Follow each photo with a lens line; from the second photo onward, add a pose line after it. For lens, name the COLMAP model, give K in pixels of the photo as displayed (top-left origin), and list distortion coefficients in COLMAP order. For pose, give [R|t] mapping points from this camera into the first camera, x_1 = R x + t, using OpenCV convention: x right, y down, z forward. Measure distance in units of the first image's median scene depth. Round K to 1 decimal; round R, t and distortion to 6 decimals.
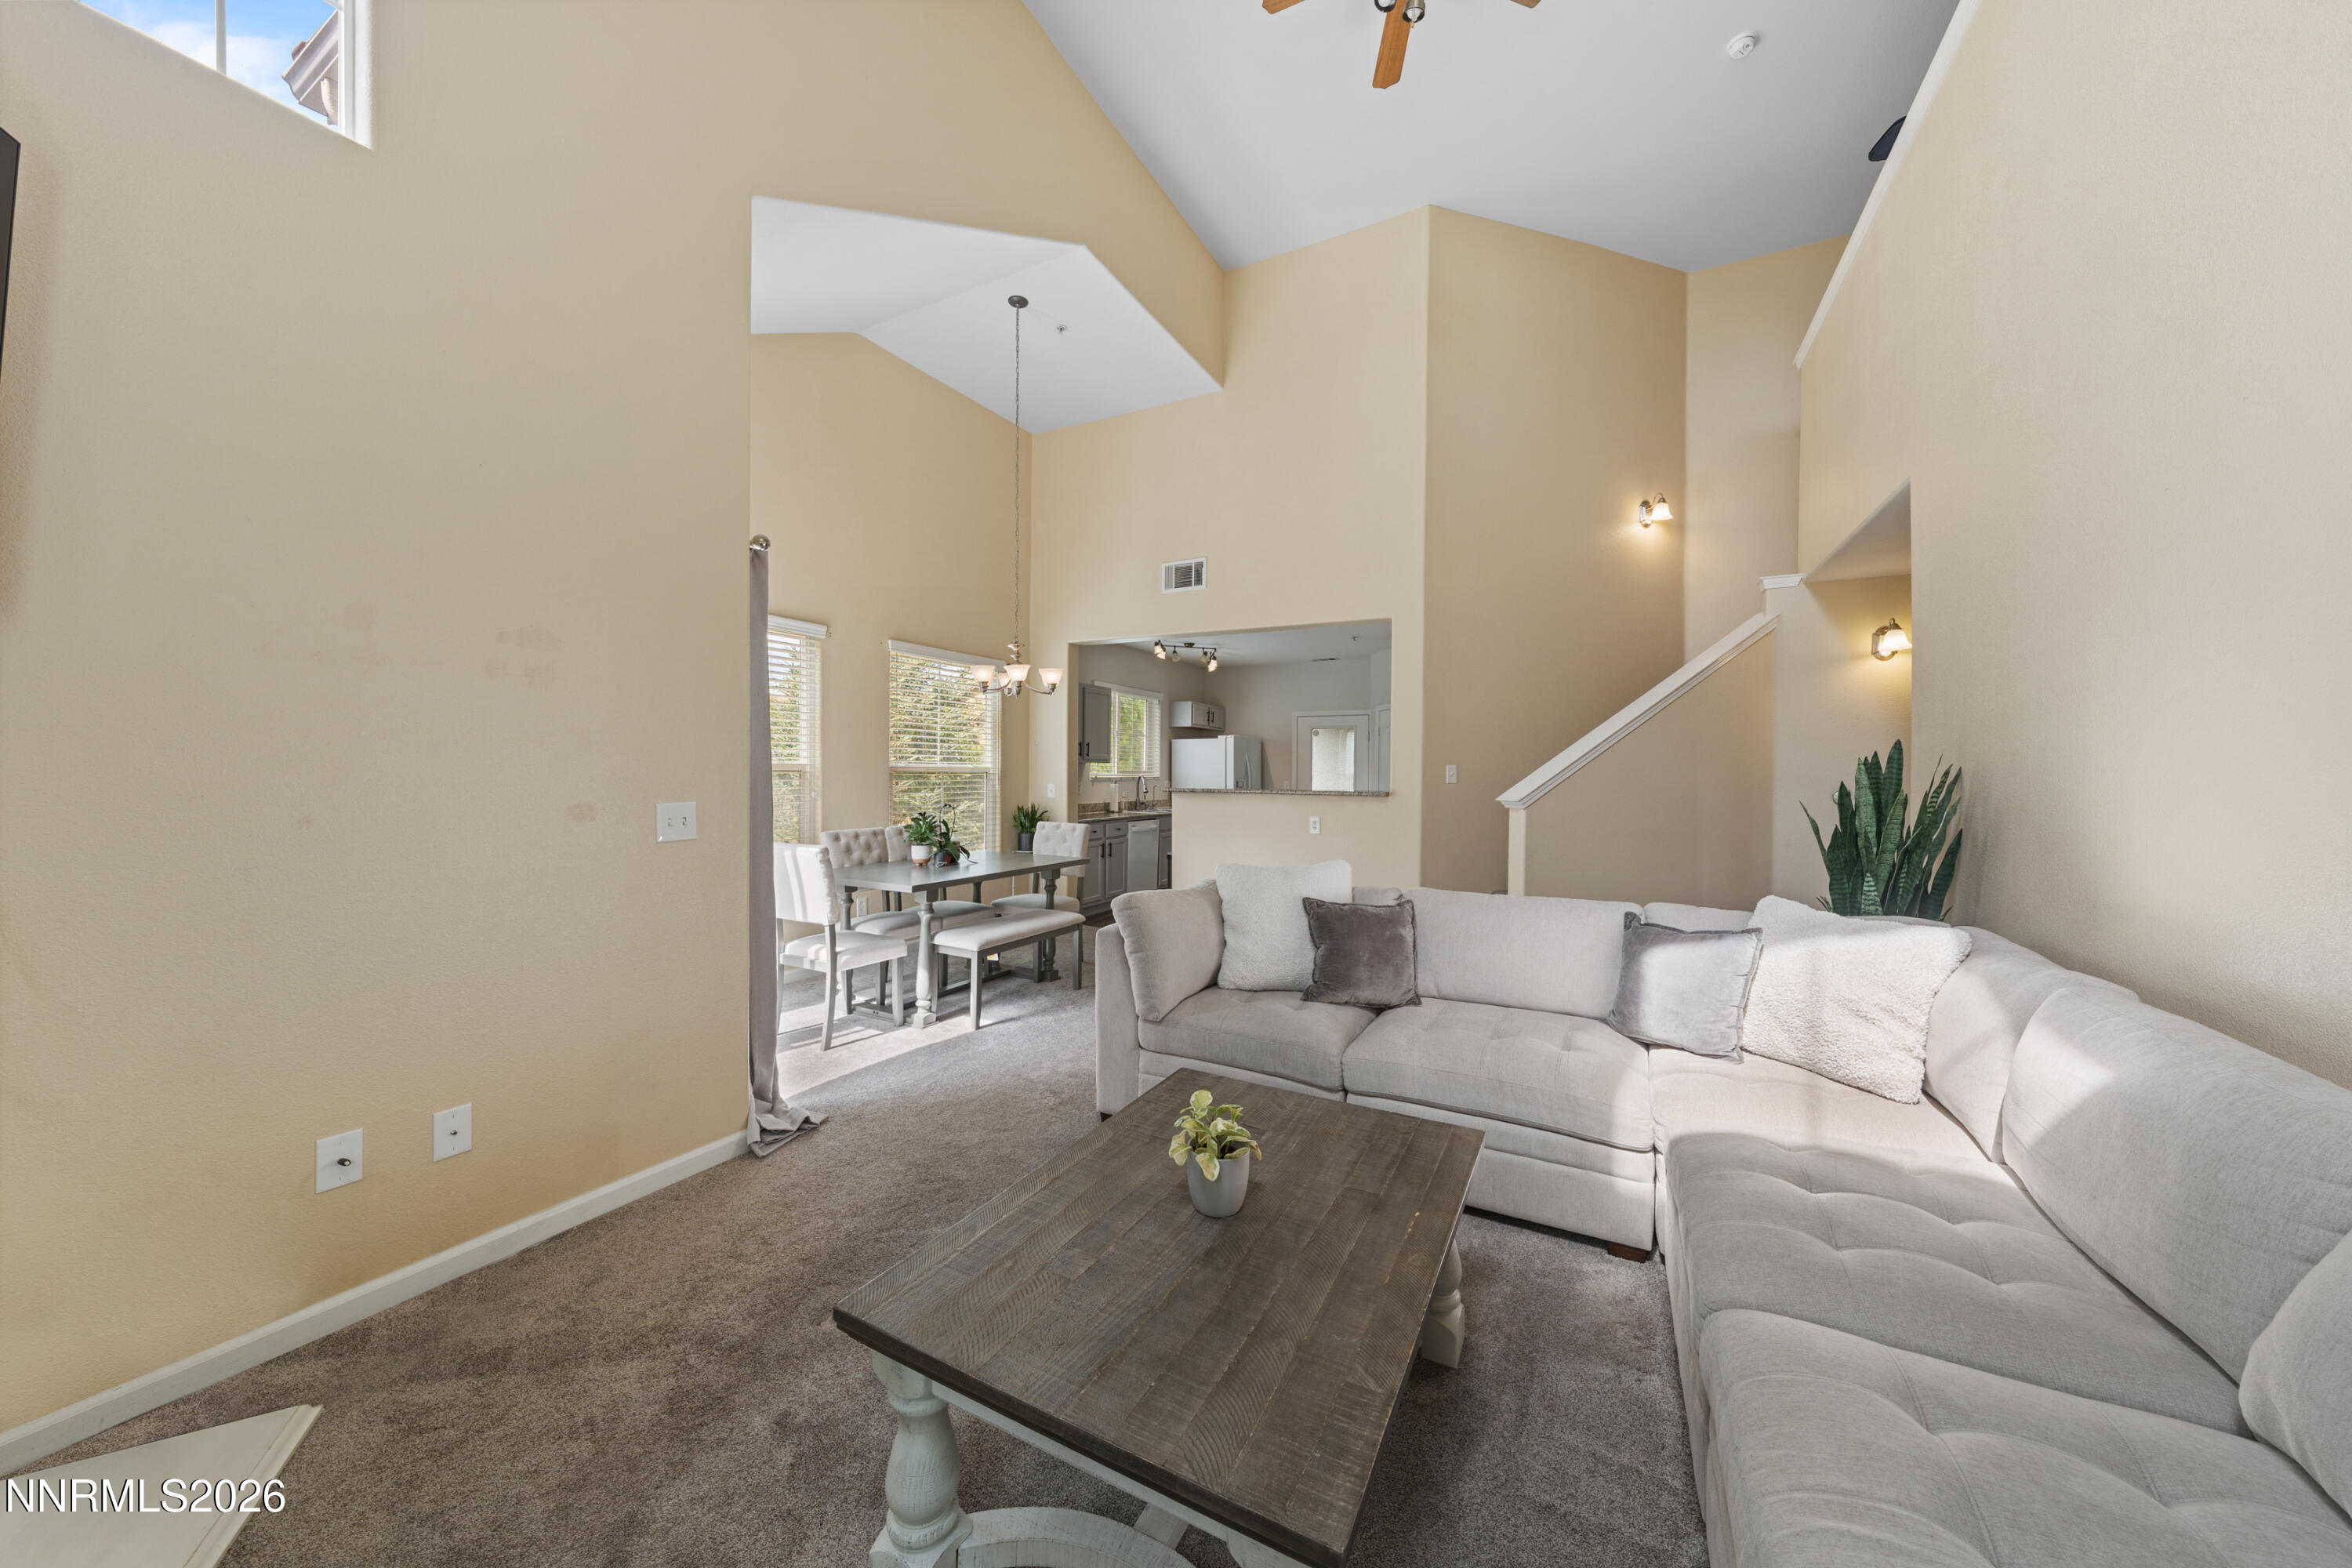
lens RADIAL K [[799.4, 0, 1174.7], [0, 799.4, 776.1], [0, 0, 1]] dist [-0.001517, -0.000142]
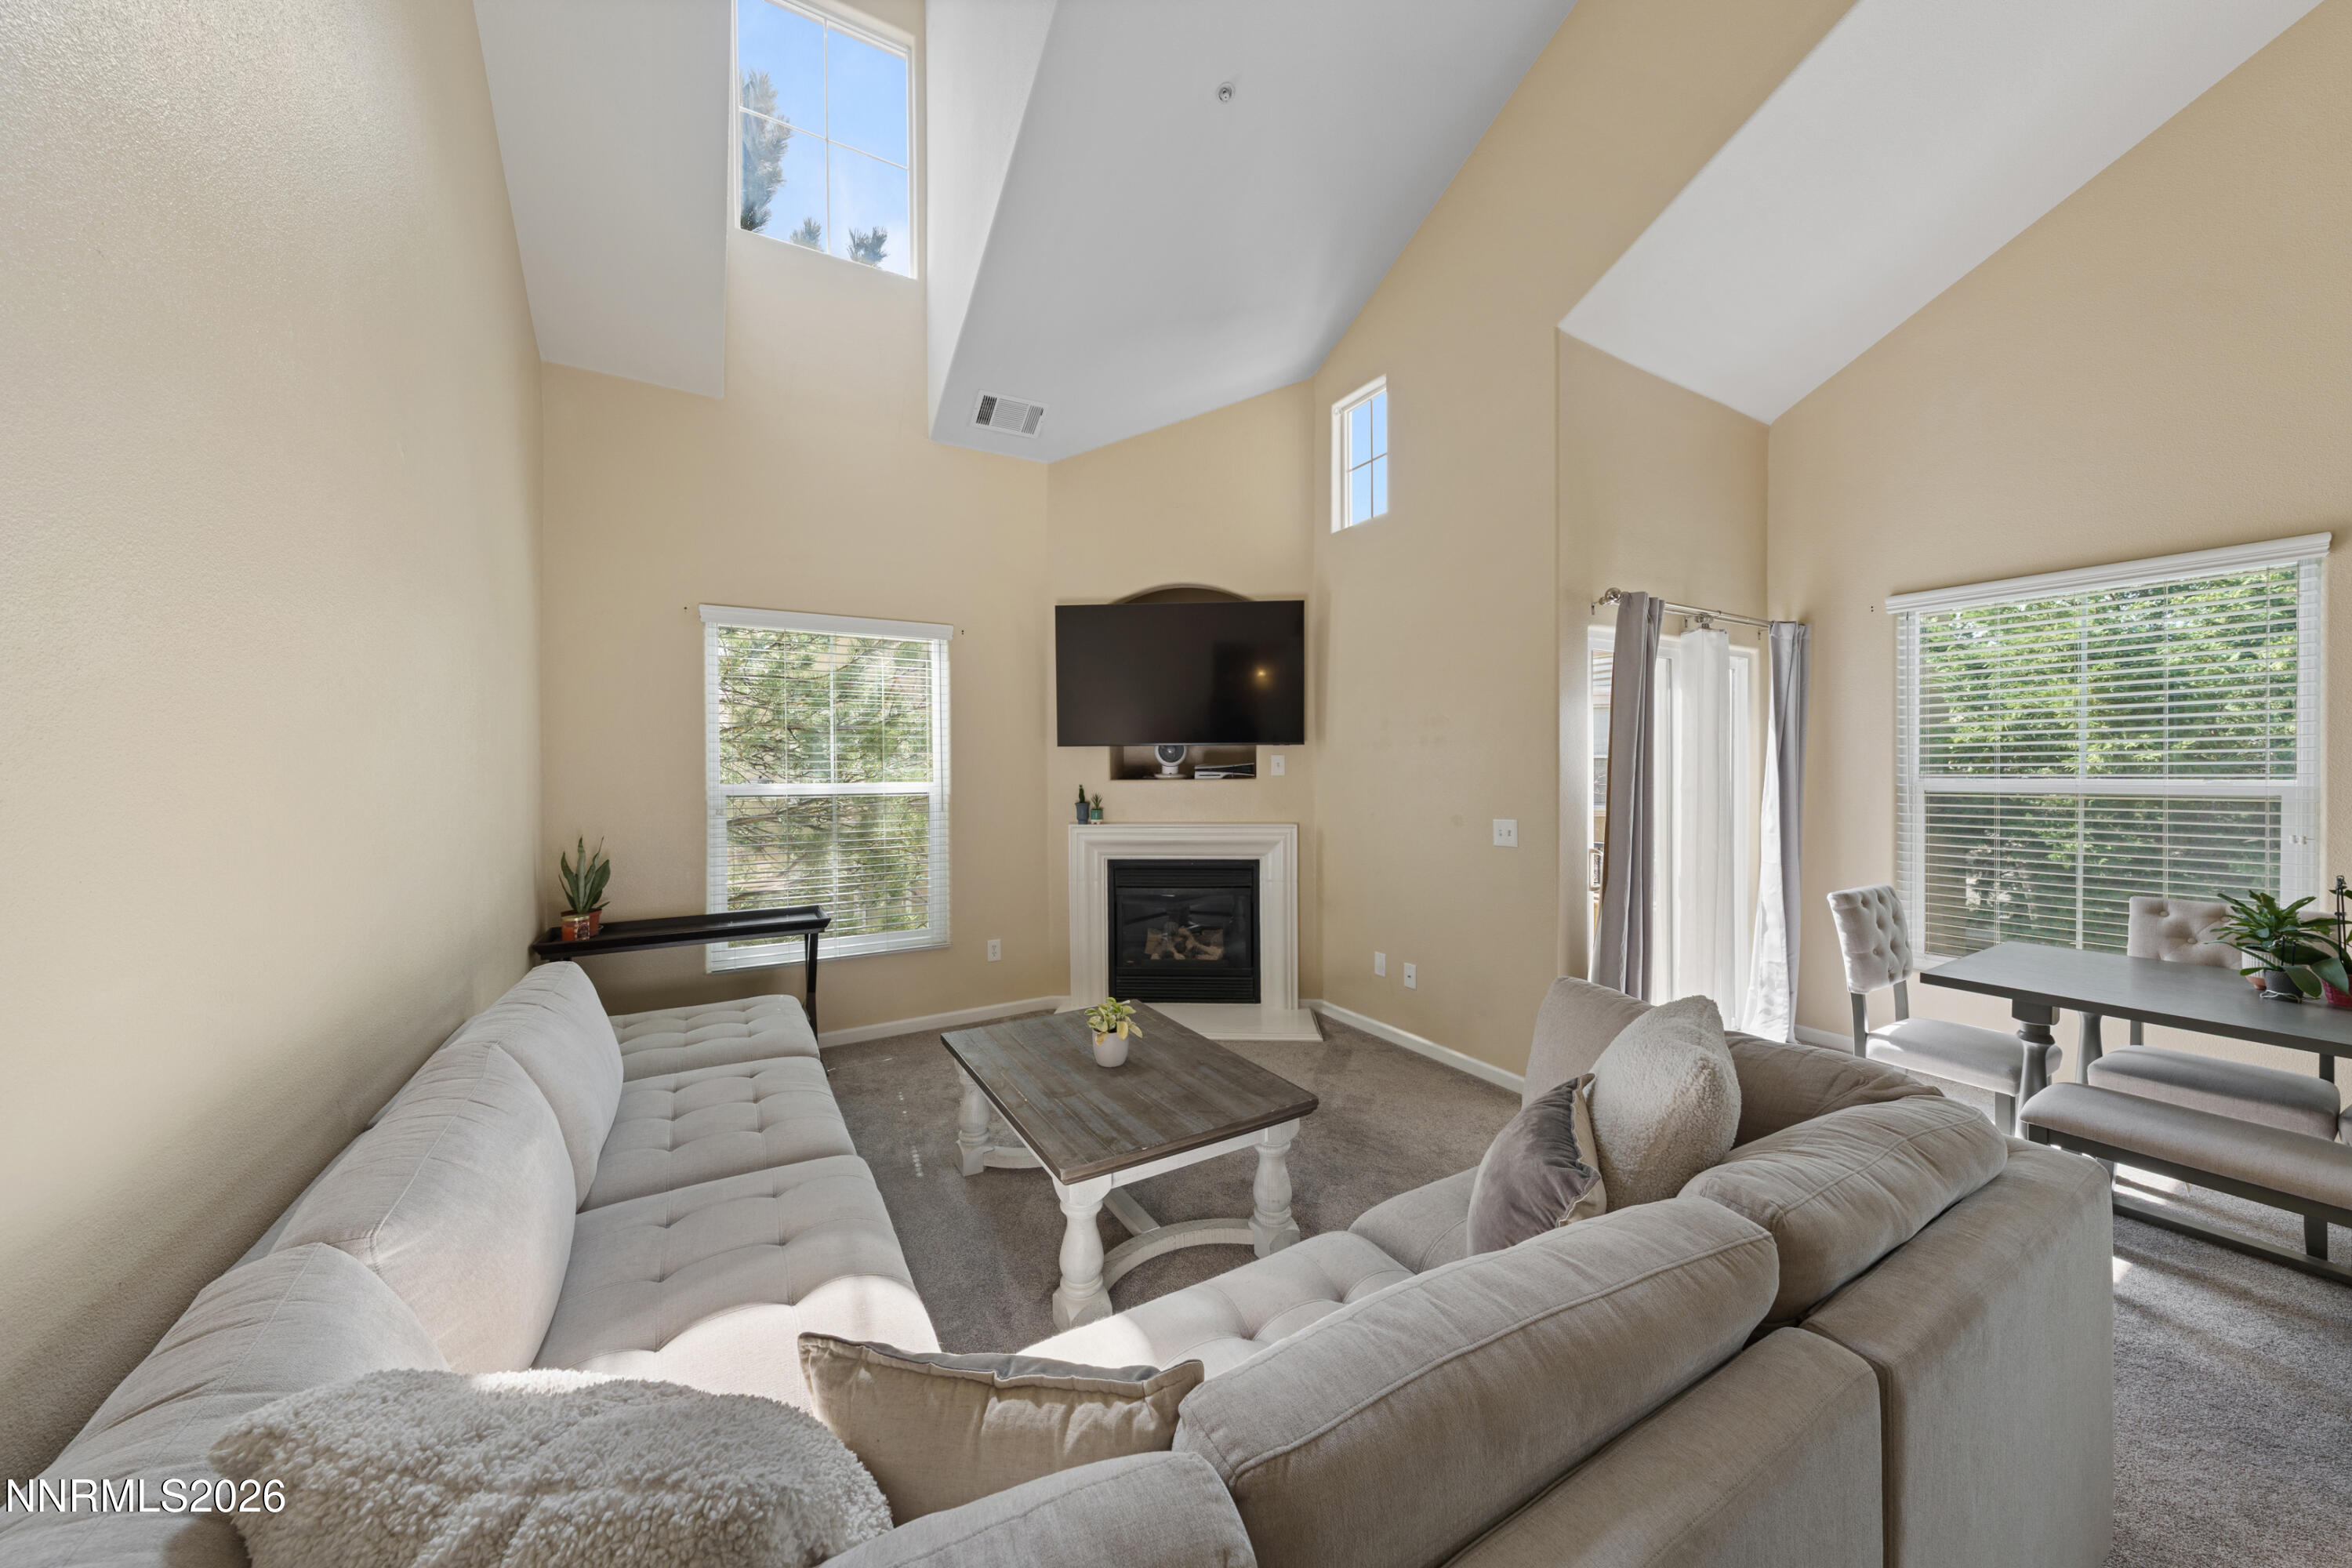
lens RADIAL K [[799.4, 0, 1173.5], [0, 799.4, 775.9], [0, 0, 1]] dist [-0.001517, -0.000142]
pose [[-0.505729, -0.002126, -0.862690, 0.895322], [-0.005550, 0.999984, 0.000789, -0.041740], [0.862675, 0.005188, -0.505733, 1.204351]]
